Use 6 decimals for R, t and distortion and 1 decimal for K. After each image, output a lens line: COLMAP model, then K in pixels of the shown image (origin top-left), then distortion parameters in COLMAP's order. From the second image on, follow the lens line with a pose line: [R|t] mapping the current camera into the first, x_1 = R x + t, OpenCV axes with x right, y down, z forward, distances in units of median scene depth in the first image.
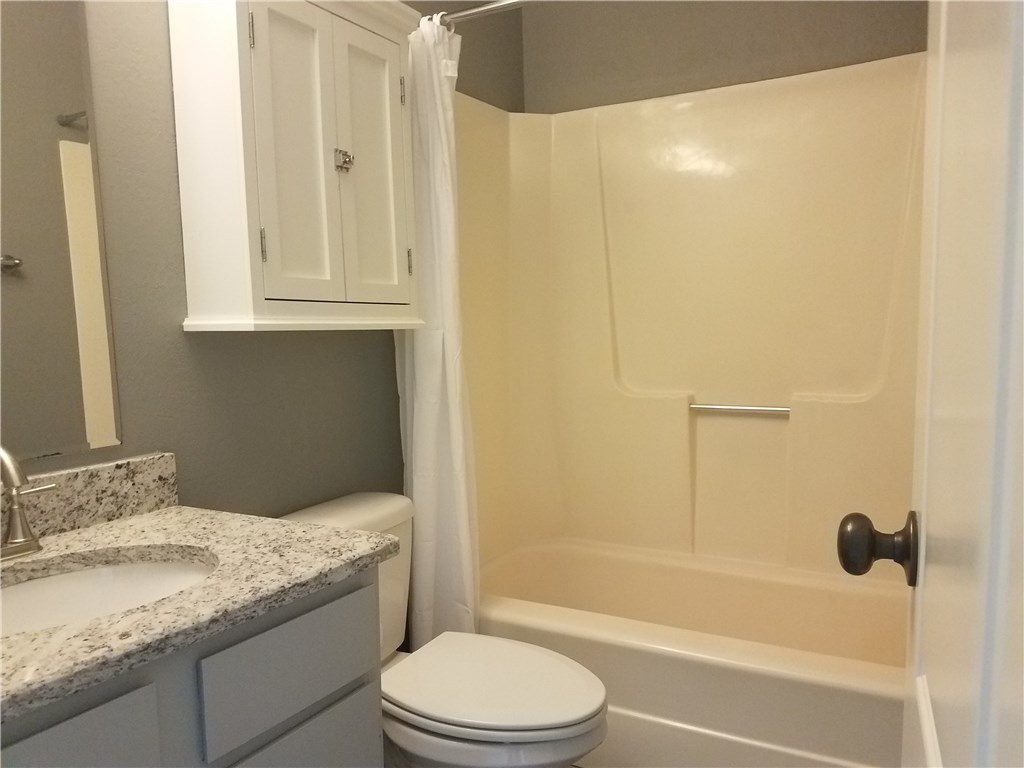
lens RADIAL K [[790.0, 0, 510.2], [0, 790.0, 398.0], [0, 0, 1]] dist [0.195331, -0.270976]
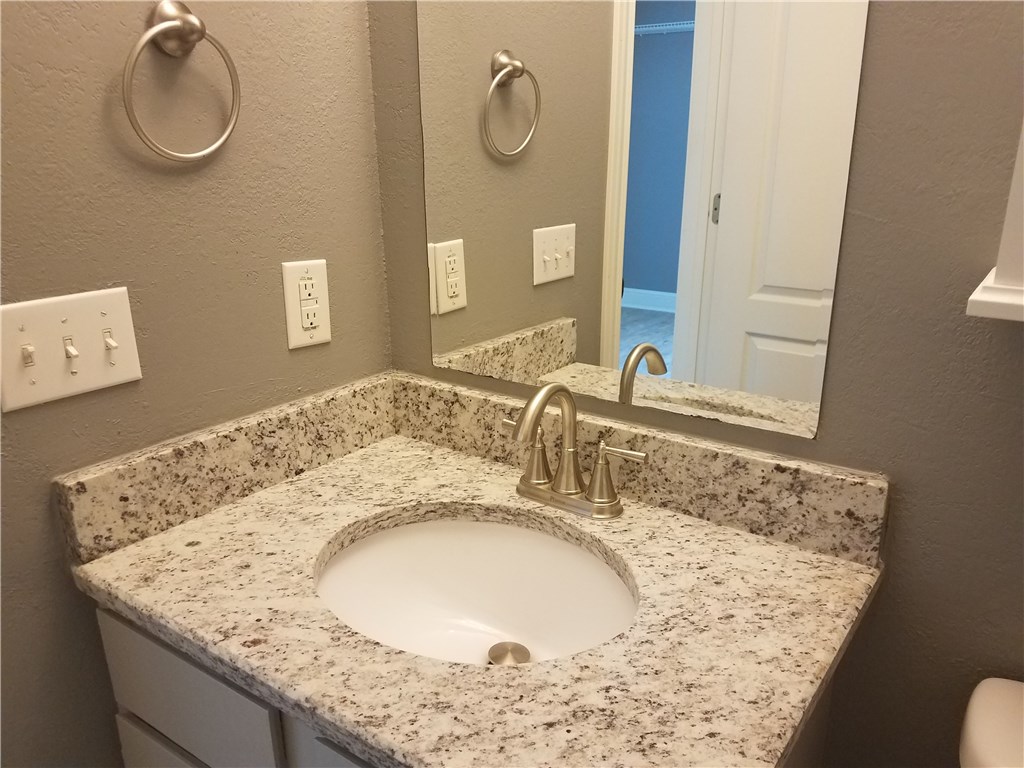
lens RADIAL K [[790.0, 0, 510.2], [0, 790.0, 398.0], [0, 0, 1]] dist [0.195331, -0.270976]
pose [[-0.101705, 0.330817, -0.938198, 0.157246], [-0.090835, 0.936061, 0.339910, -0.185423], [0.990659, 0.119792, -0.065152, 0.847561]]
